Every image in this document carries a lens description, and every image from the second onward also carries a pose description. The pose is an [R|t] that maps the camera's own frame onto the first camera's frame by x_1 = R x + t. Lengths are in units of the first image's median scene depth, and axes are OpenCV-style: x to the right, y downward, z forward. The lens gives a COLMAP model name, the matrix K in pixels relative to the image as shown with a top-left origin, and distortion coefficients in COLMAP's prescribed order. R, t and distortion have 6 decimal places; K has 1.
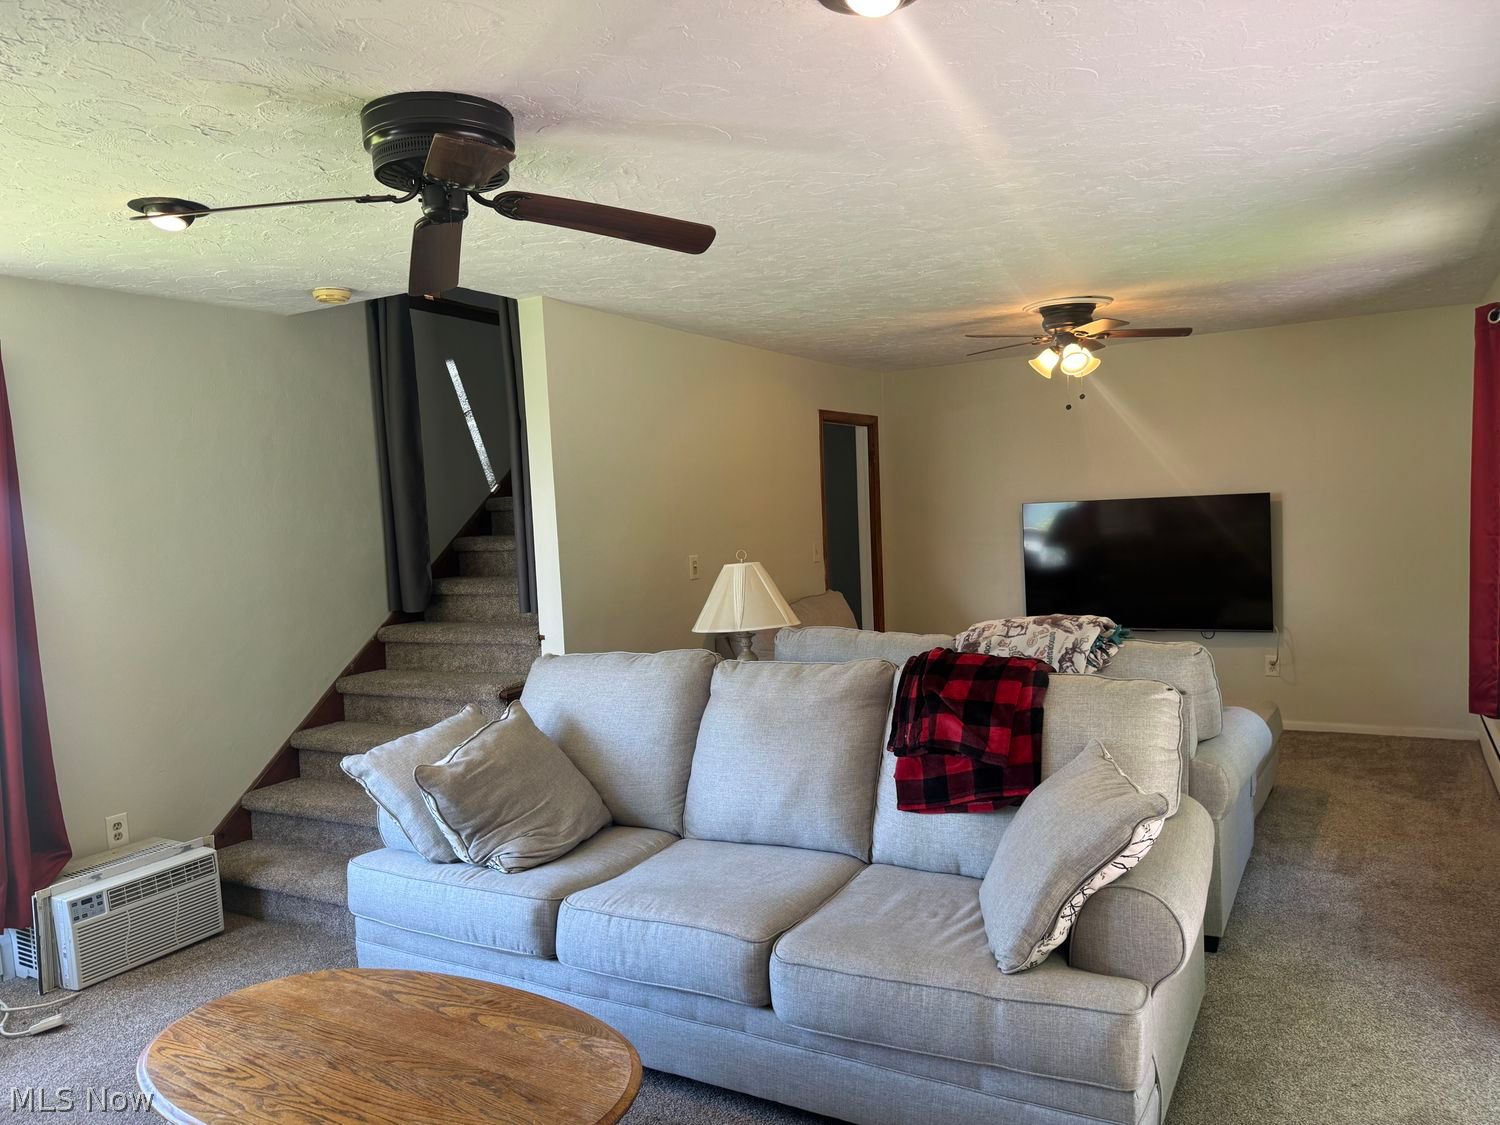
lens RADIAL K [[1062.3, 0, 751.7], [0, 1062.3, 566.1], [0, 0, 1]] dist [0.041865, -0.049629]
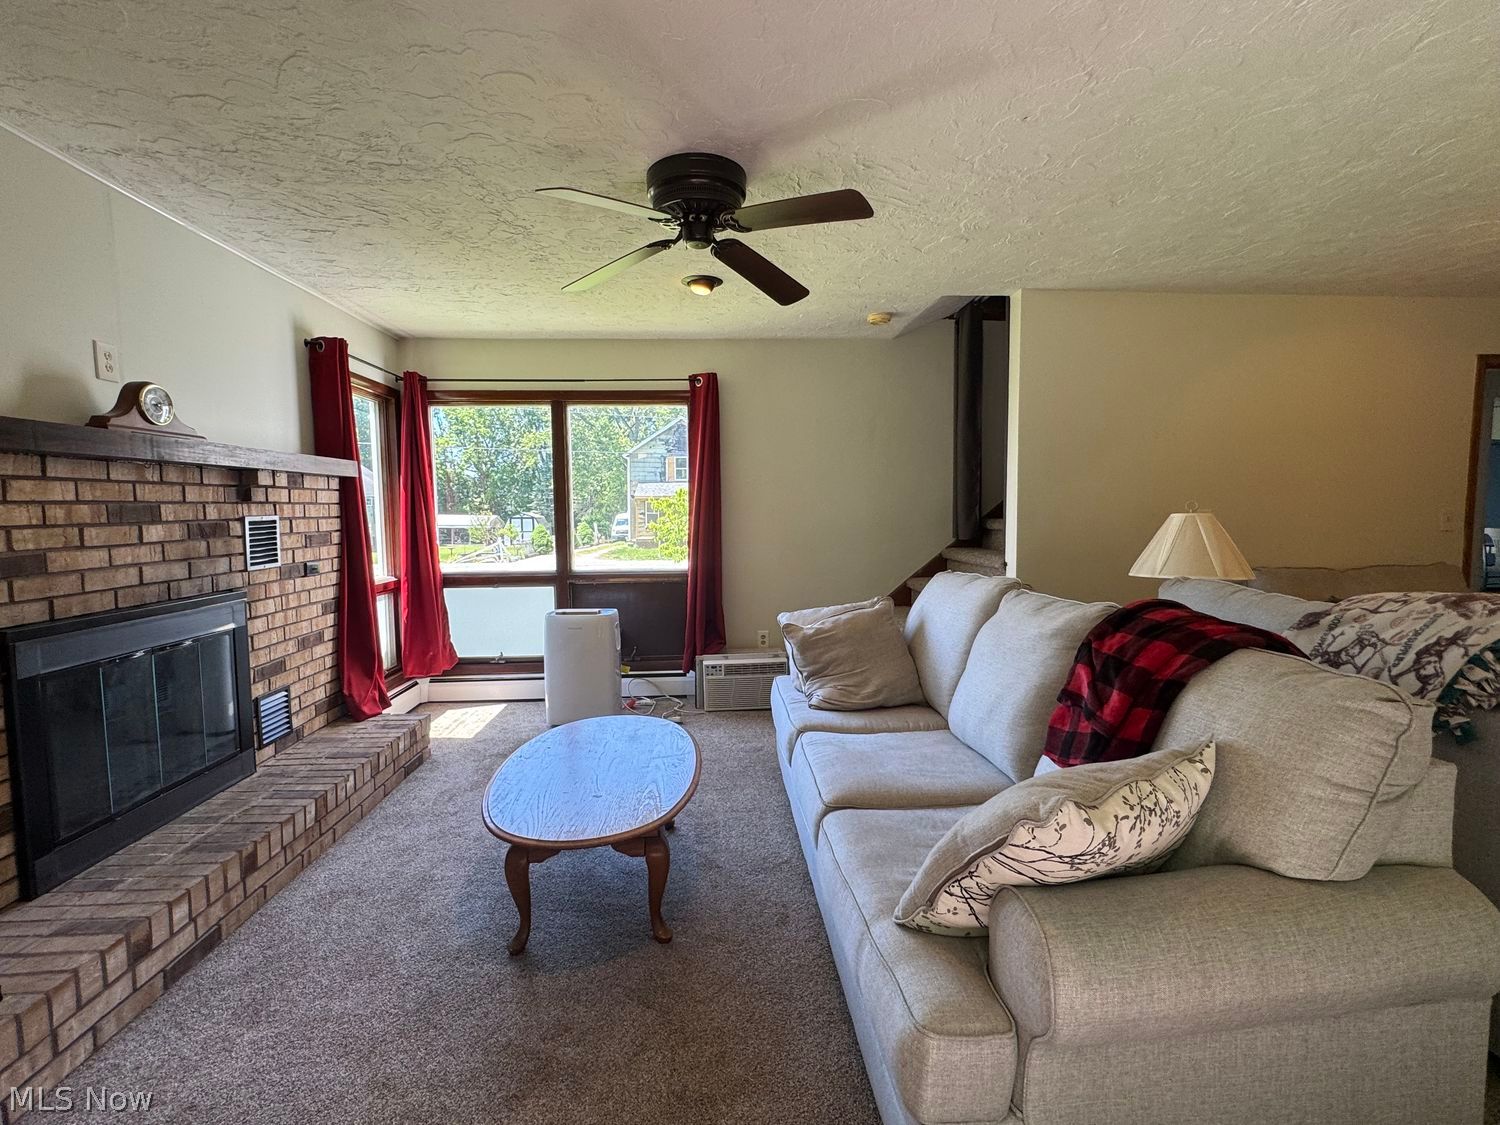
lens RADIAL K [[693.9, 0, 745.4], [0, 693.9, 560.6], [0, 0, 1]] dist [-0.005027, 0.000442]
pose [[0.550908, 0.104947, -0.827941, 0.411679], [-0.062943, 0.994461, 0.084173, 0.017269], [0.832189, 0.005741, 0.554462, 0.363112]]
